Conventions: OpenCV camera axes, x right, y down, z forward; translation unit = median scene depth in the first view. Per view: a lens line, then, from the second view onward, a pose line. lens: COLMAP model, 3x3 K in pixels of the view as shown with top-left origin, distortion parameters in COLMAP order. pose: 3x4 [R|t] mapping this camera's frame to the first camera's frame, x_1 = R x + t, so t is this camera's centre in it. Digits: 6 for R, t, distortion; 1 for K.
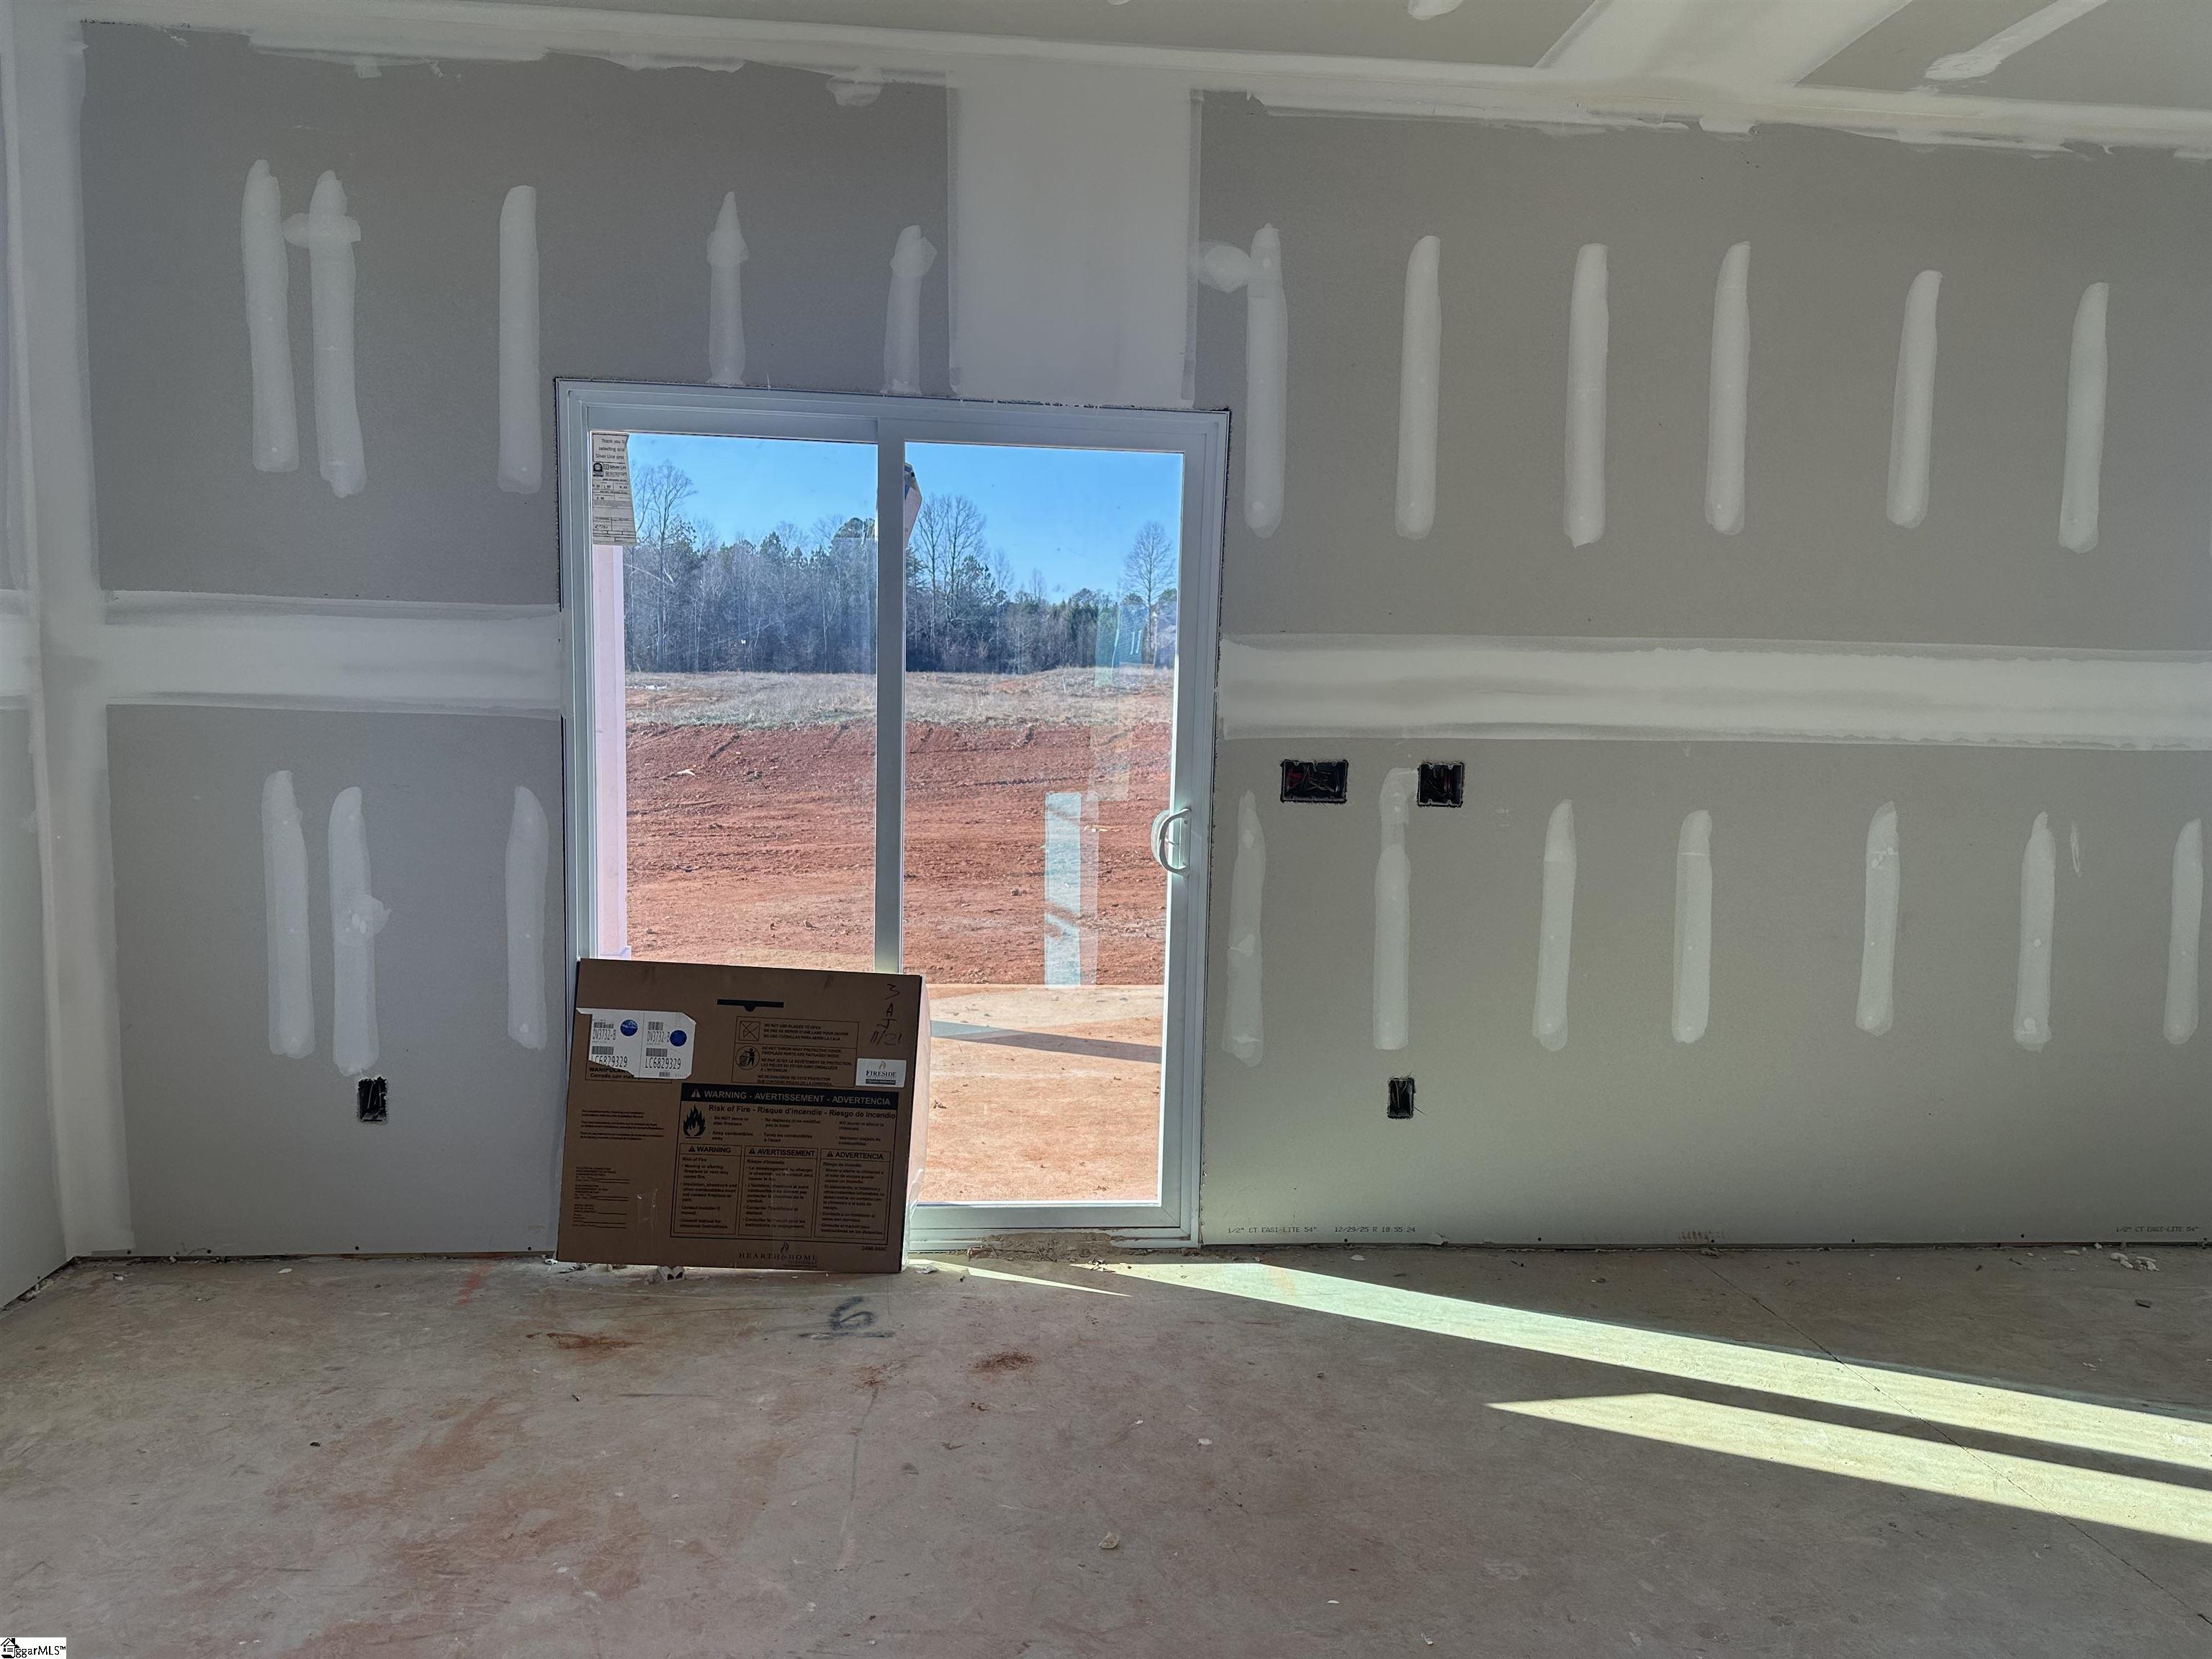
lens RADIAL K [[1568.8, 0, 1137.9], [0, 1568.8, 826.9], [0, 0, 1]] dist [0.099849, -0.103081]
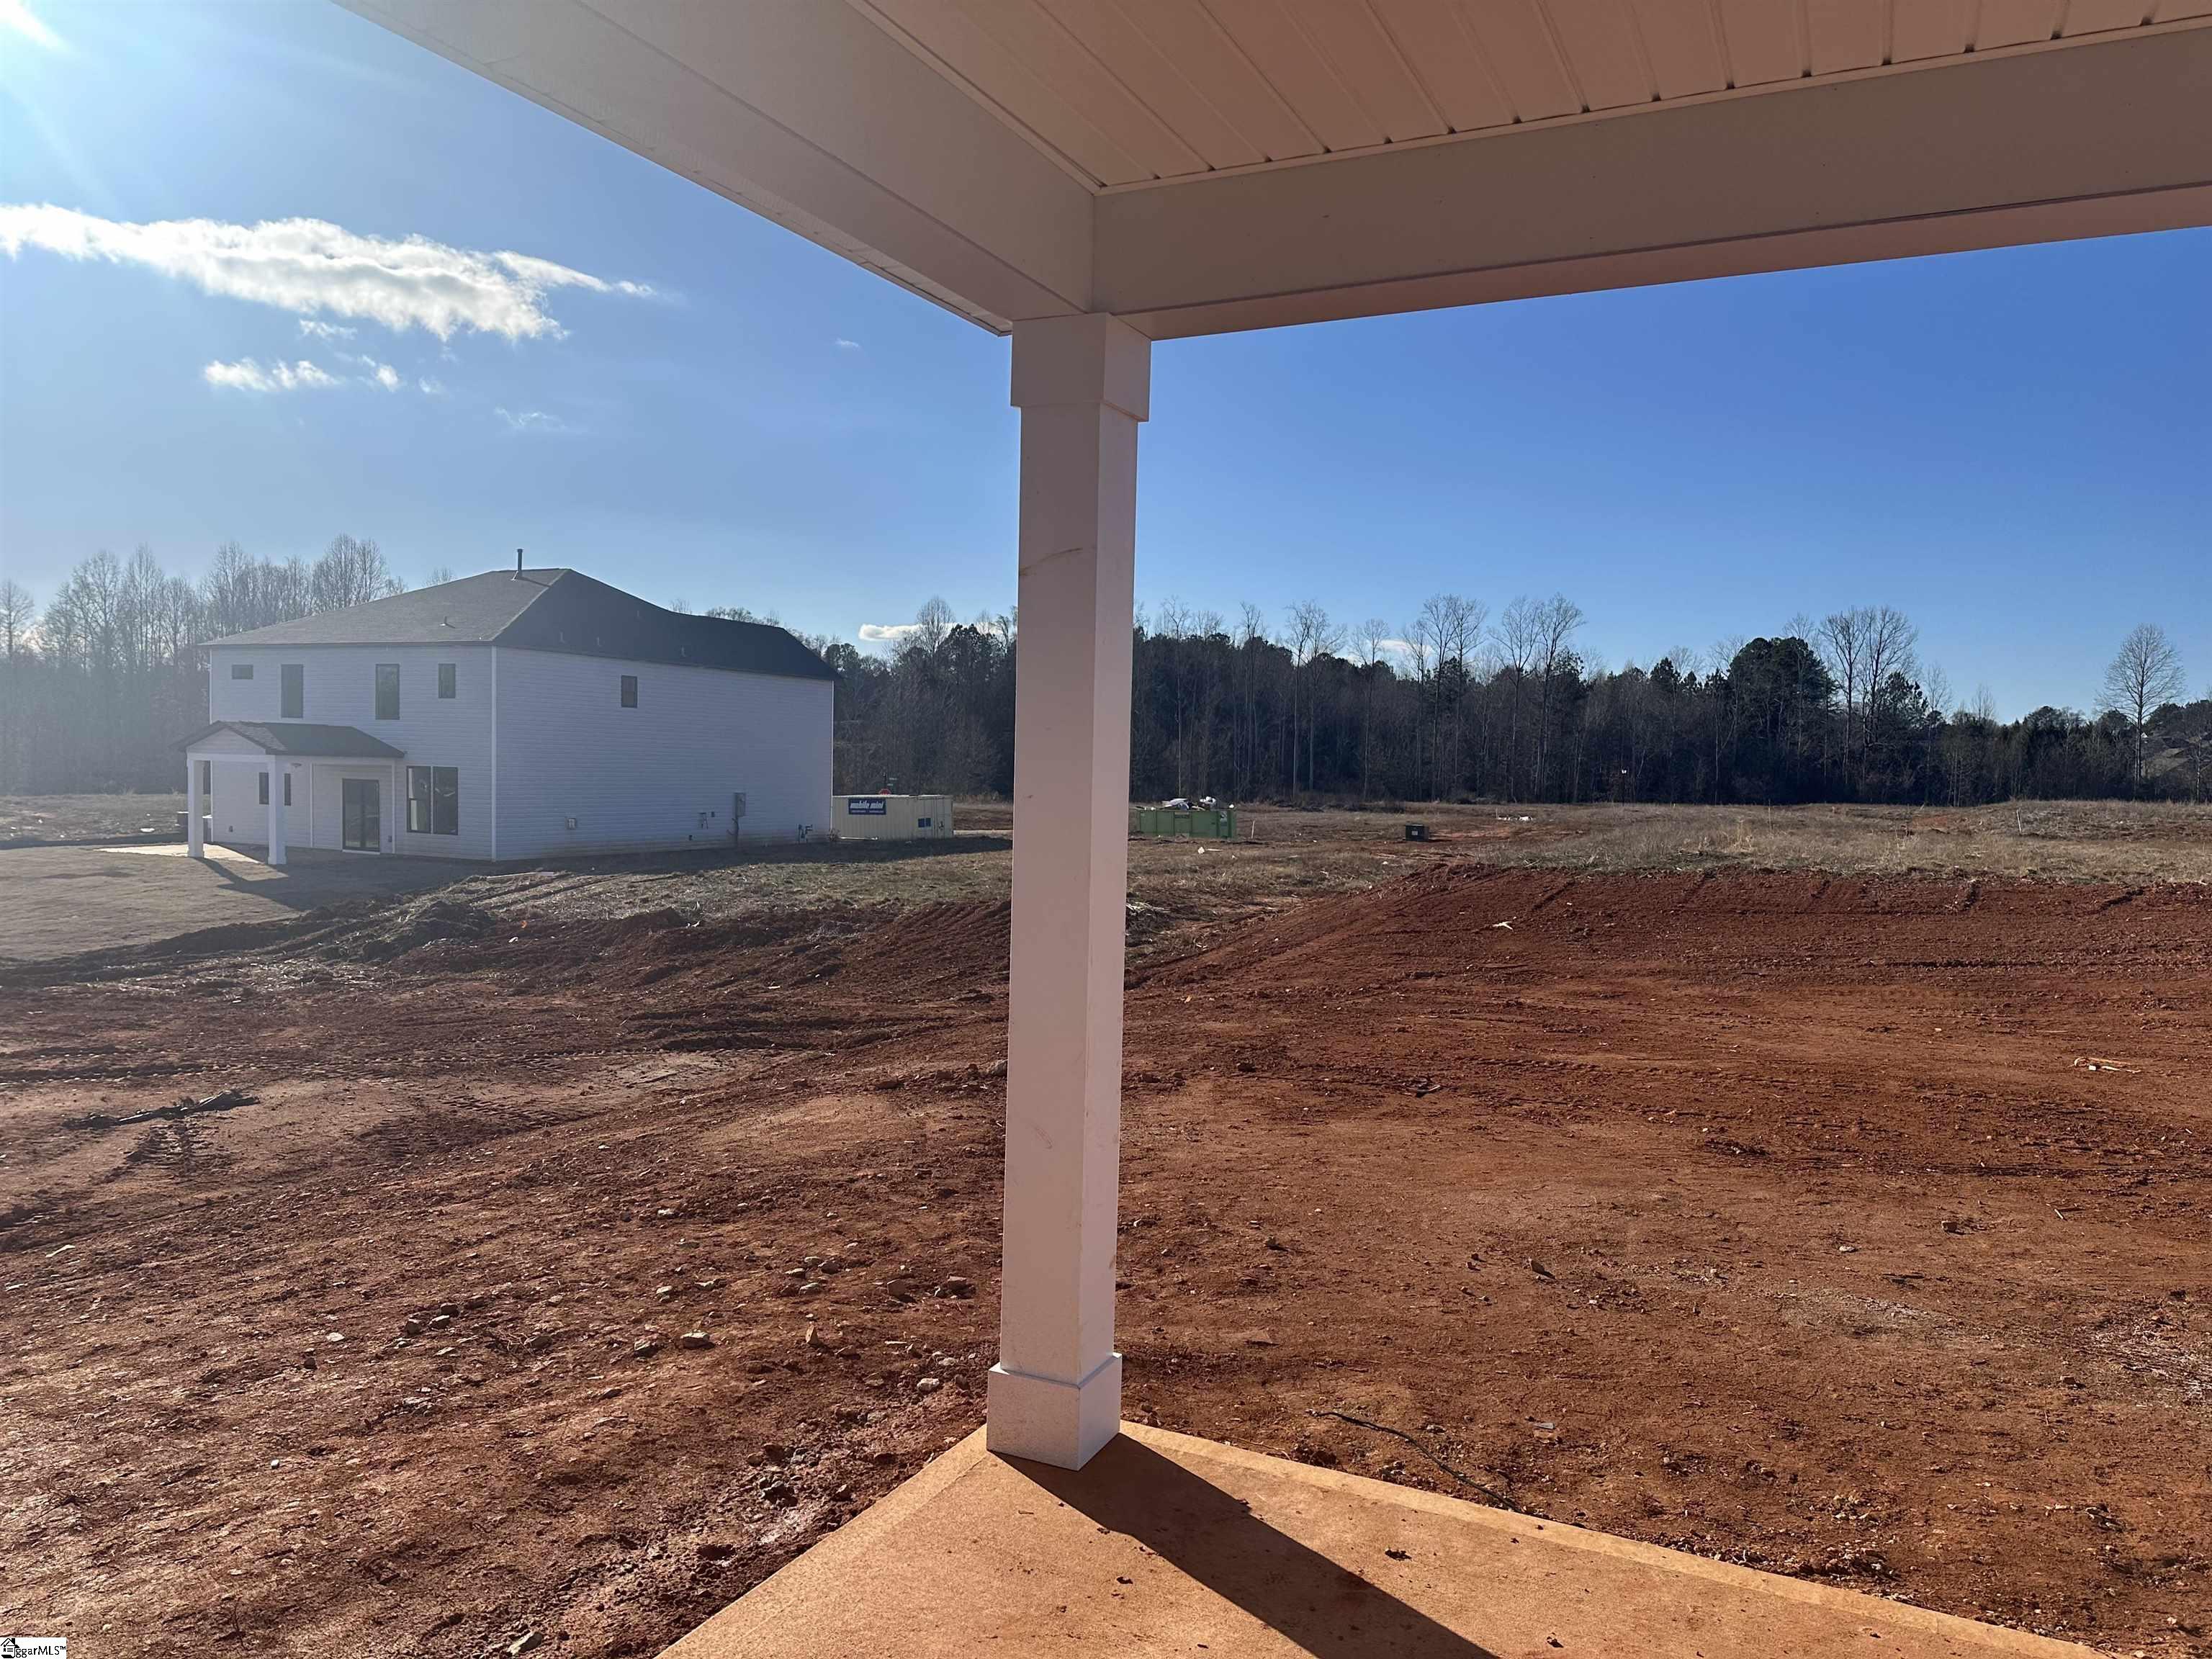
lens RADIAL K [[1568.8, 0, 1095.6], [0, 1568.8, 840.2], [0, 0, 1]] dist [0.099849, -0.103081]
pose [[0.843030, 0.021327, -0.537444, -0.092517], [-0.060556, 0.996624, -0.055440, -0.127491], [0.534447, 0.079283, 0.841475, 1.037095]]
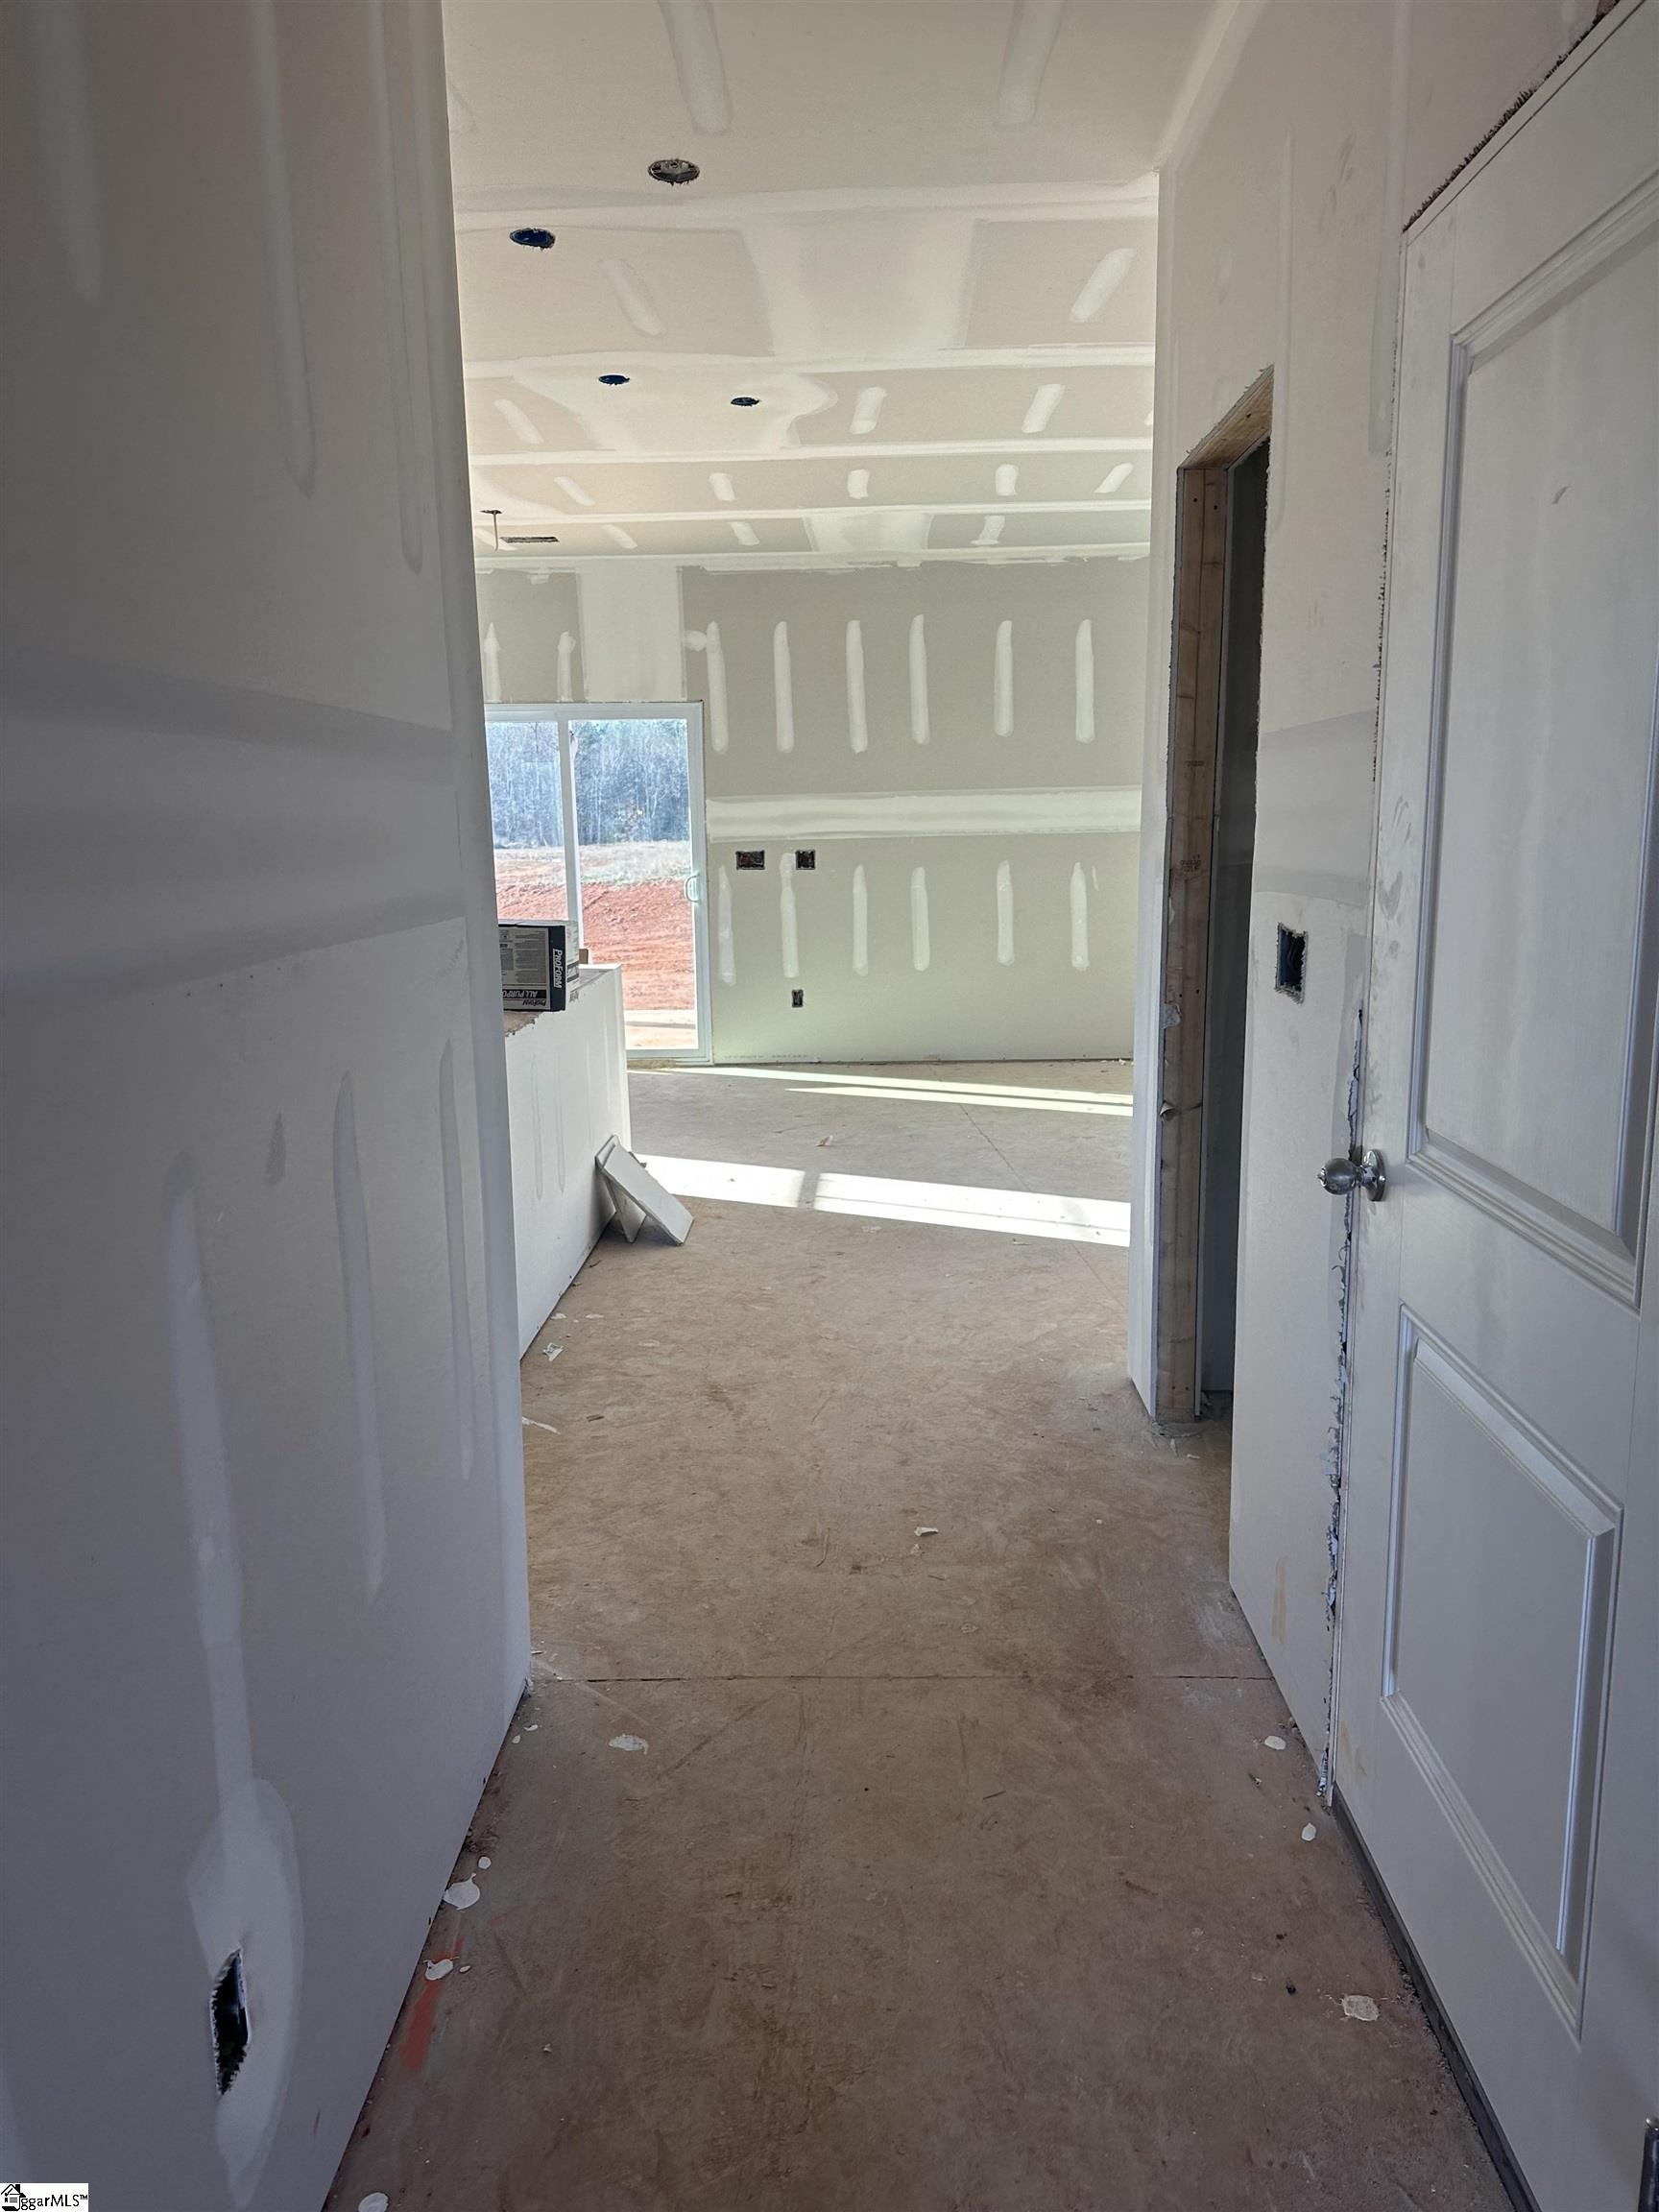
lens RADIAL K [[1568.8, 0, 845.6], [0, 1568.8, 1121.5], [0, 0, 1]] dist [0.099849, -0.103081]
pose [[0.991898, -0.019327, -0.125558, 0.541481], [0.029890, 0.996118, 0.082798, 0.168775], [0.123470, -0.085880, 0.988625, -1.328243]]
